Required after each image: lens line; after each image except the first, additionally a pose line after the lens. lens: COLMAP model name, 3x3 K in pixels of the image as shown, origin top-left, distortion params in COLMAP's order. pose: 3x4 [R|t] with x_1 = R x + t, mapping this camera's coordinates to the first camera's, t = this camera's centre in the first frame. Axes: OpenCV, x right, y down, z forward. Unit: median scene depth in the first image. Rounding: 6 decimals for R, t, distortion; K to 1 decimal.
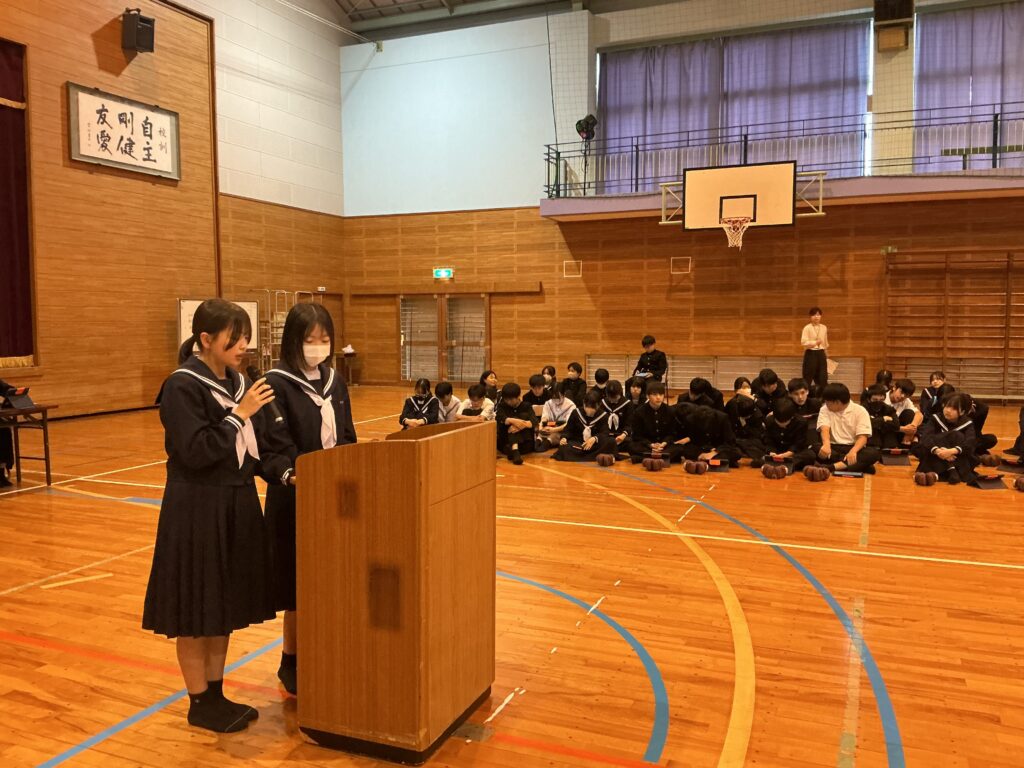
lens RADIAL K [[848.3, 0, 512.0], [0, 848.3, 384.0], [0, 0, 1]] dist [0.150114, -0.313599]
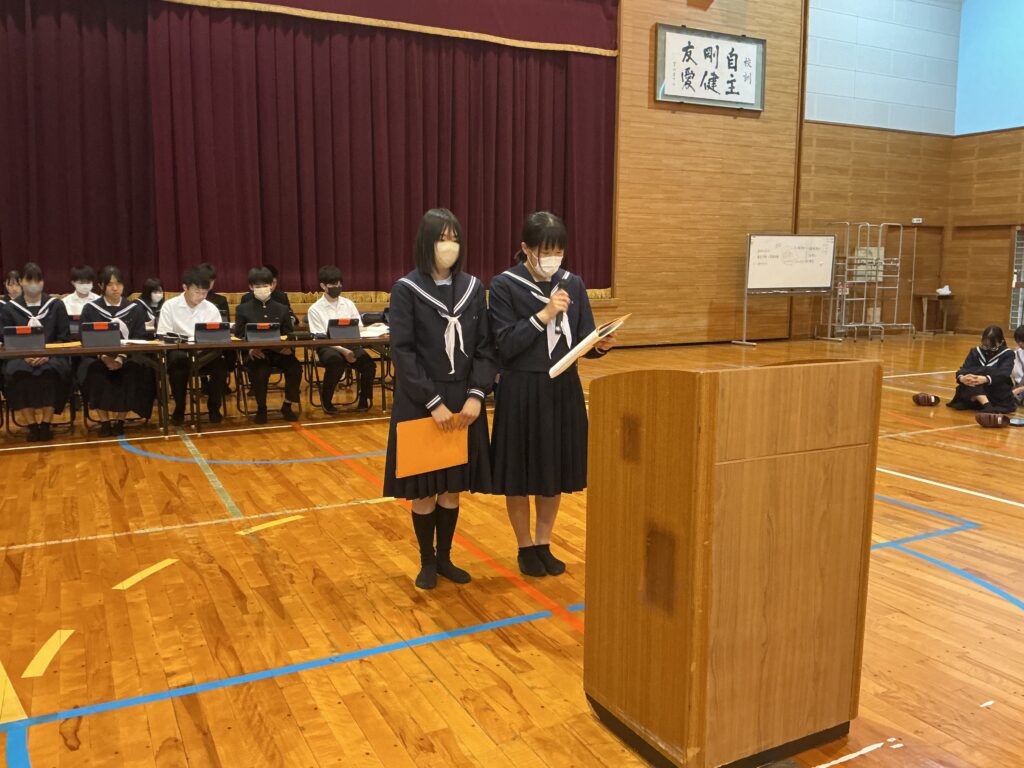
lens RADIAL K [[848.3, 0, 512.0], [0, 848.3, 384.0], [0, 0, 1]] dist [0.150114, -0.313599]
pose [[0.767249, 0.092416, -0.634655, 0.043119], [-0.051487, 0.995245, 0.082680, 0.004459], [0.639279, -0.030760, 0.768360, 0.059959]]
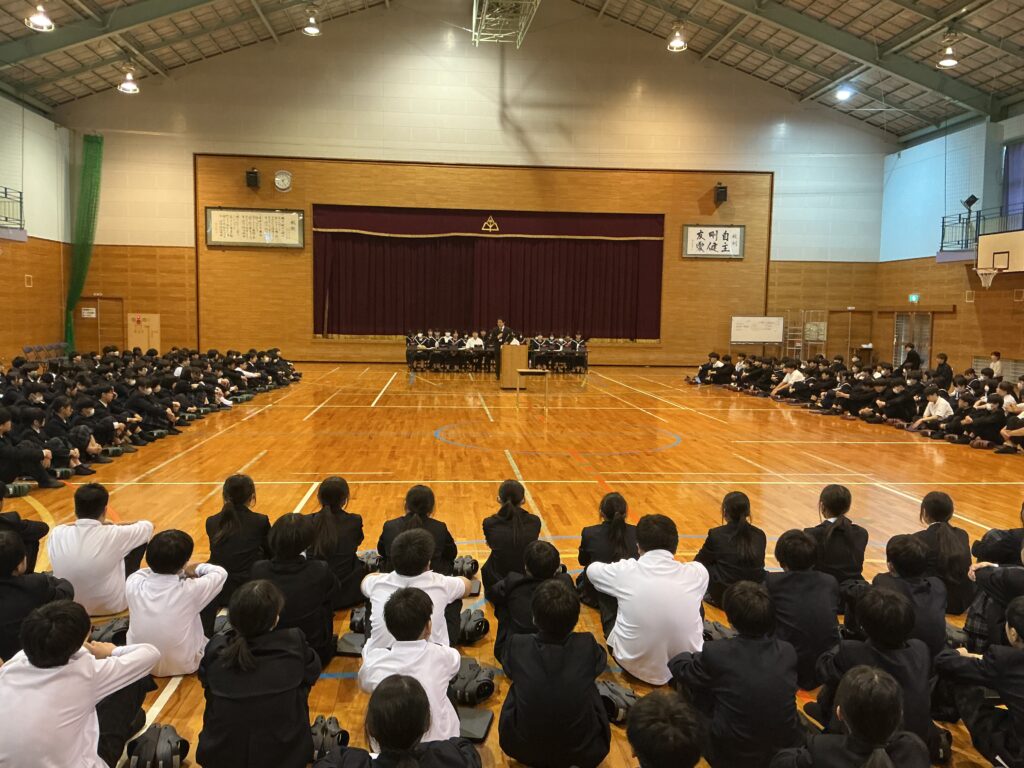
lens RADIAL K [[848.3, 0, 512.0], [0, 848.3, 384.0], [0, 0, 1]] dist [0.150114, -0.313599]
pose [[0.465241, 0.085958, -0.881000, 1.139546], [-0.083937, 0.995073, 0.052762, 0.000955], [0.881195, 0.049402, 0.470164, -0.414141]]
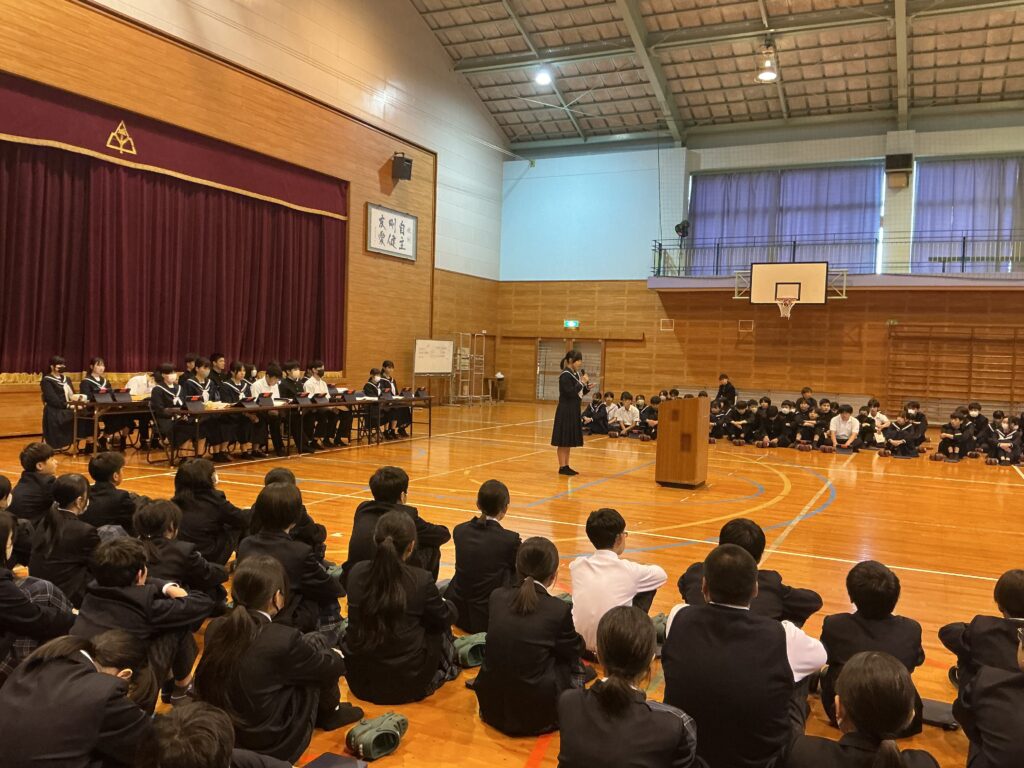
lens RADIAL K [[848.3, 0, 512.0], [0, 848.3, 384.0], [0, 0, 1]] dist [0.150114, -0.313599]
pose [[0.998093, 0.040368, -0.046708, -0.130439], [-0.042158, 0.998388, -0.037999, 0.031225], [0.045099, 0.039895, 0.998186, -0.474131]]
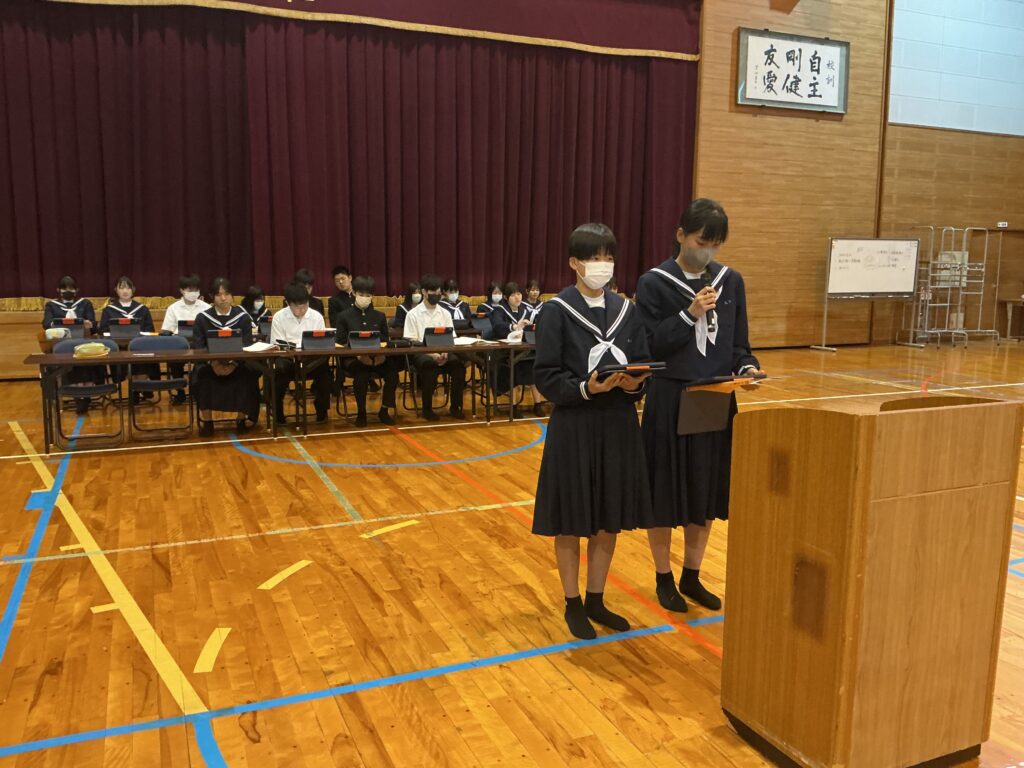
lens RADIAL K [[848.3, 0, 512.0], [0, 848.3, 384.0], [0, 0, 1]] dist [0.150114, -0.313599]
pose [[0.721620, 0.107104, -0.683955, 0.036161], [-0.060438, 0.993934, 0.091879, -0.002531], [0.689647, -0.024965, 0.723716, 0.038993]]
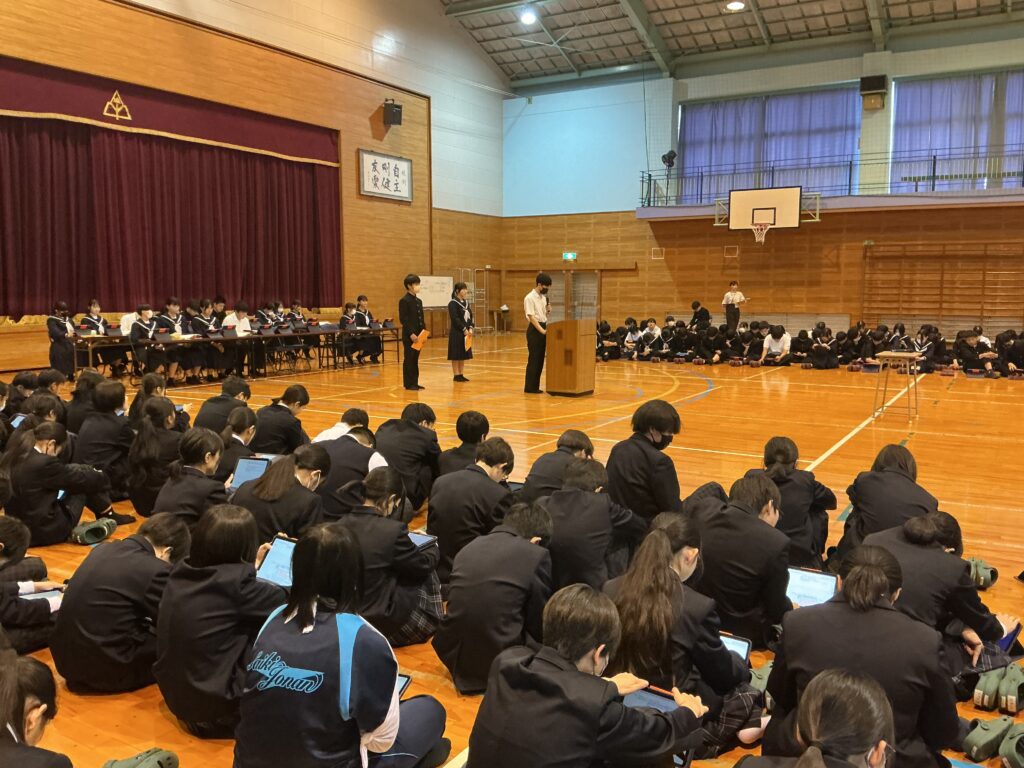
lens RADIAL K [[848.3, 0, 512.0], [0, 848.3, 384.0], [0, 0, 1]] dist [0.150114, -0.313599]
pose [[0.990973, 0.020940, -0.132413, 0.023670], [-0.015706, 0.999058, 0.040453, 0.039315], [0.133135, -0.038008, 0.990369, -0.571724]]
